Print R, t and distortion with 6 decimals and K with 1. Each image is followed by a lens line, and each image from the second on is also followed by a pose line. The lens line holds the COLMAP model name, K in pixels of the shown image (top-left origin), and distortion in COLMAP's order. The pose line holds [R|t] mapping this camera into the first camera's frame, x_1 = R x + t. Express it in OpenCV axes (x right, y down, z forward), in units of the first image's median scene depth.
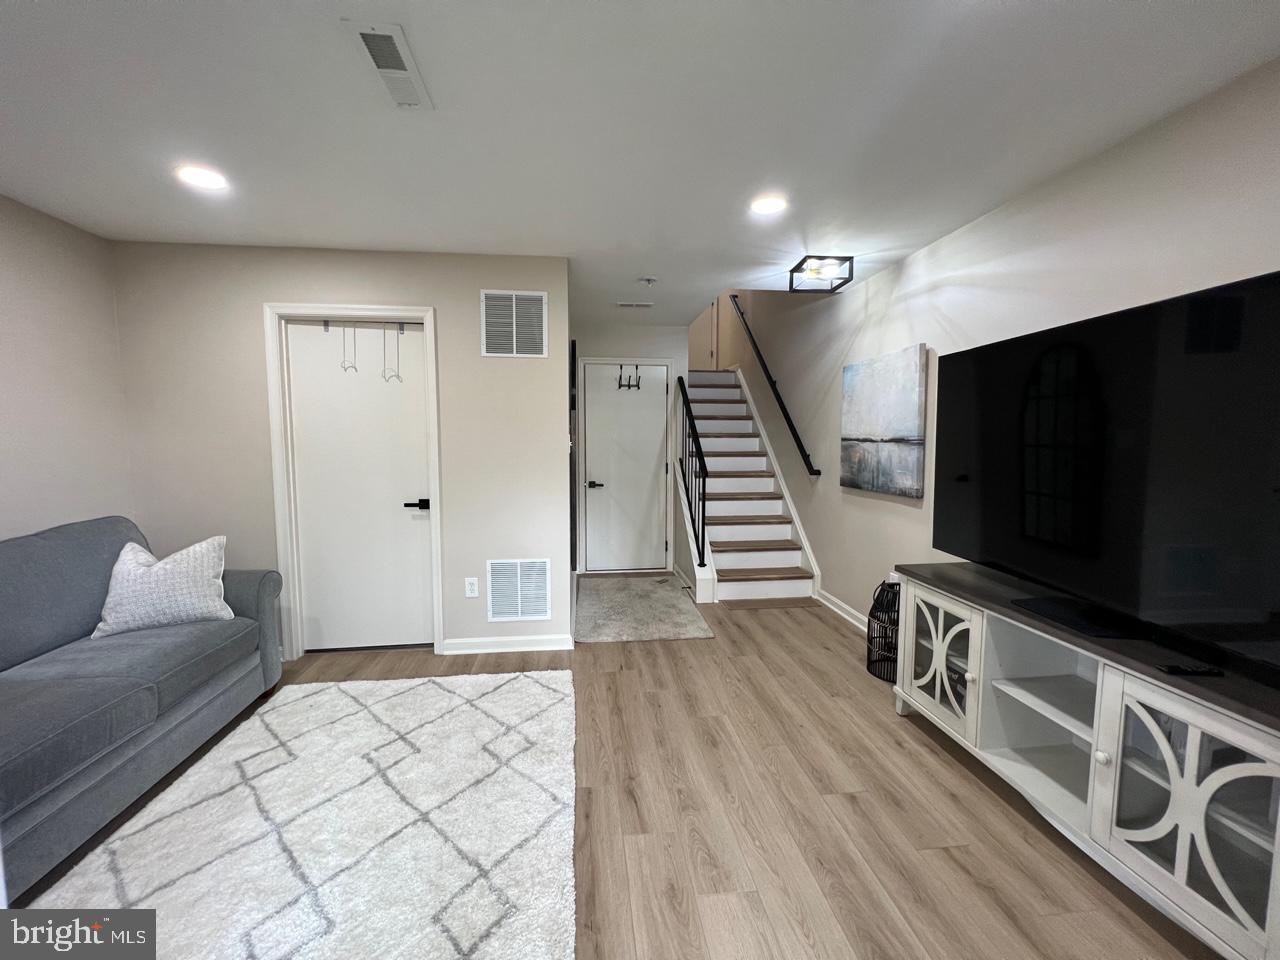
lens RADIAL K [[512.0, 0, 634.0], [0, 512.0, 477.6], [0, 0, 1]] dist [-0.000707, -0.000165]
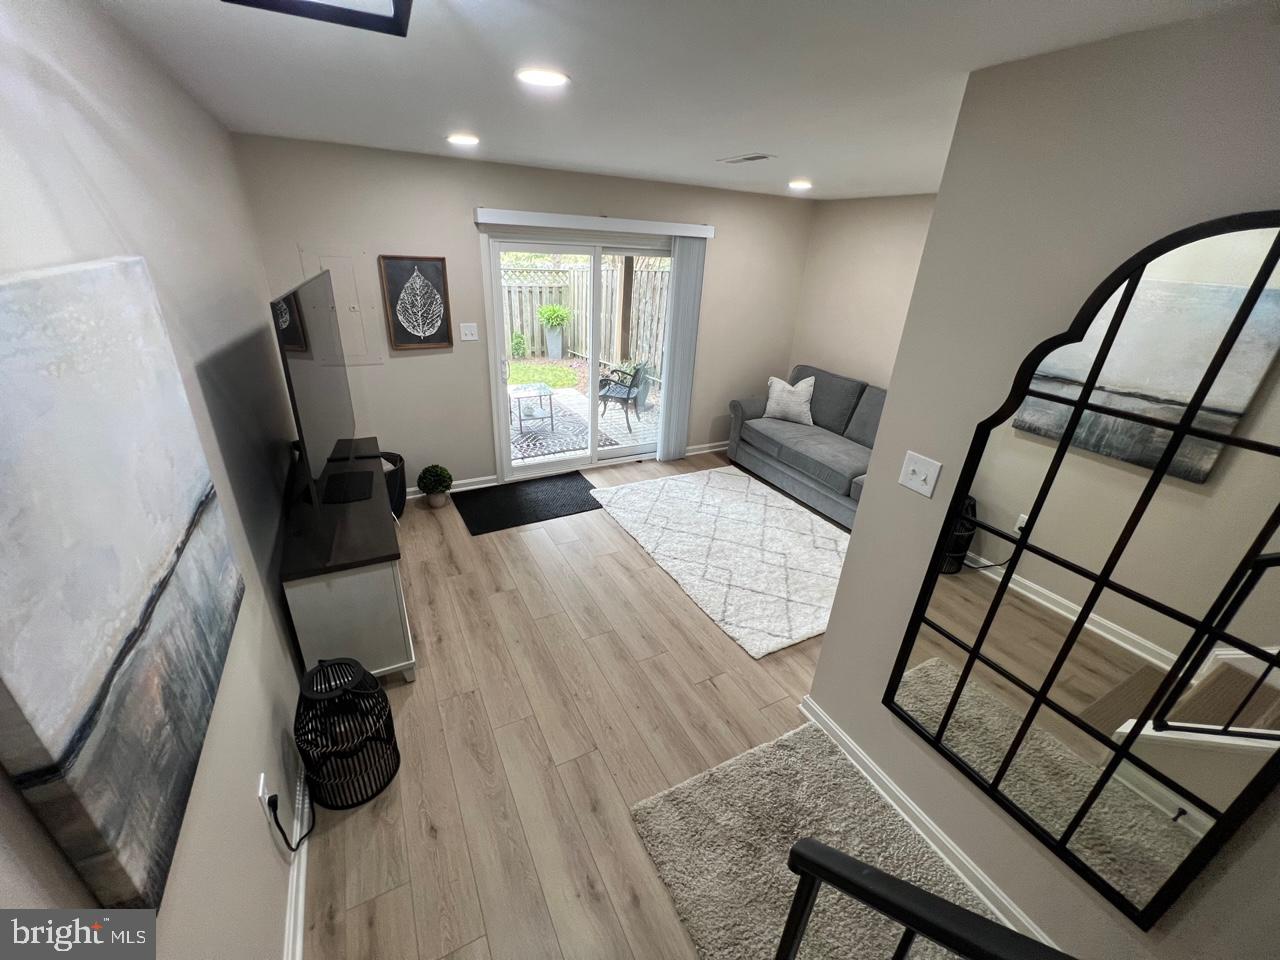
lens RADIAL K [[512.0, 0, 634.0], [0, 512.0, 477.6], [0, 0, 1]] dist [-0.000707, -0.000165]
pose [[-0.930279, 0.106598, -0.351024, 0.347796], [-0.079490, 0.875548, 0.476547, -0.309170], [0.358137, 0.471224, -0.806031, 1.431576]]
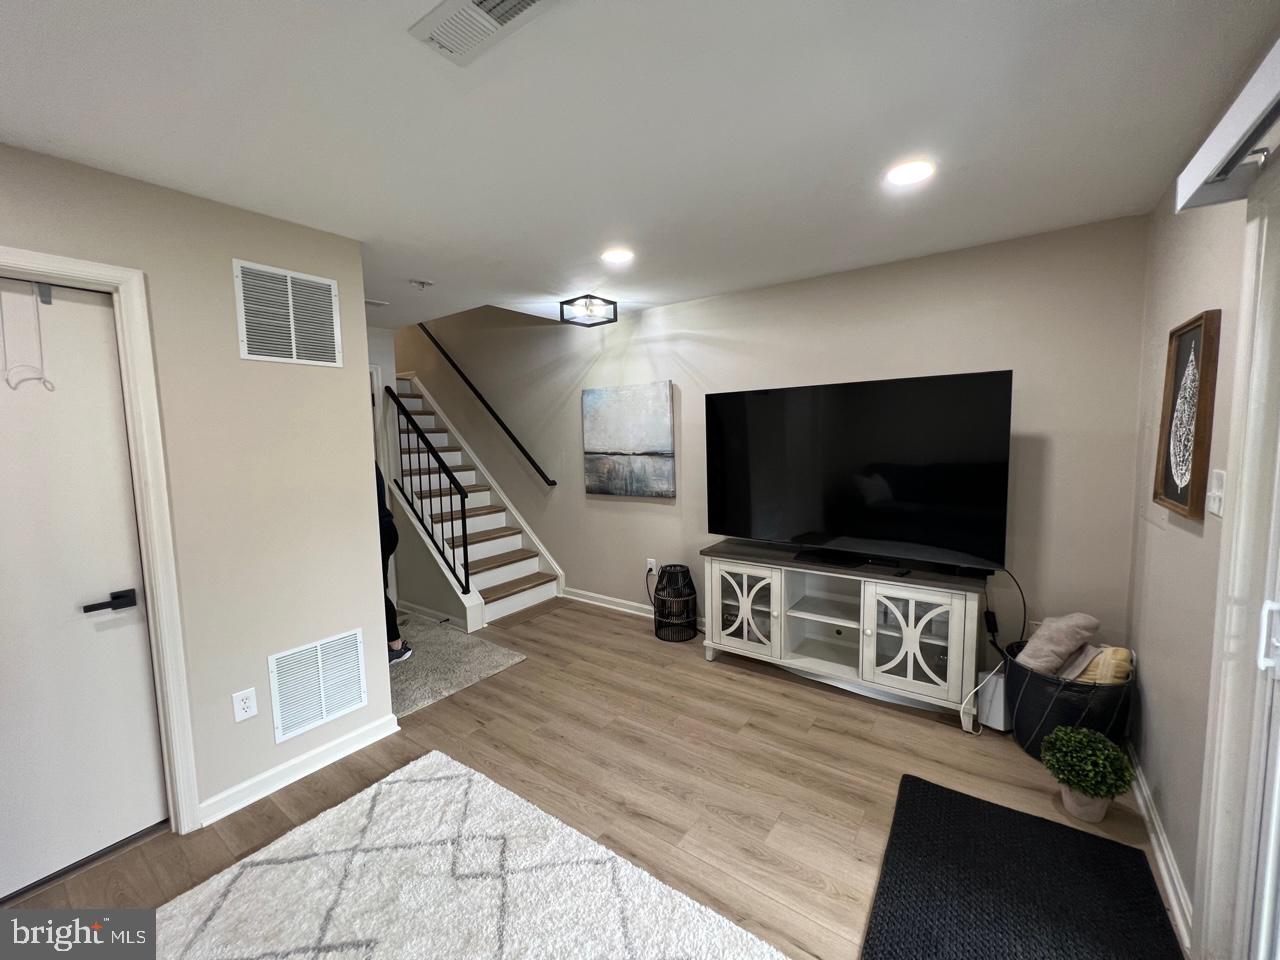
lens RADIAL K [[512.0, 0, 634.0], [0, 512.0, 477.6], [0, 0, 1]] dist [-0.000707, -0.000165]
pose [[0.677979, -0.081651, 0.730532, -0.449430], [0.081924, 0.996013, 0.035293, -0.063431], [-0.730502, 0.035920, 0.681966, 0.172043]]
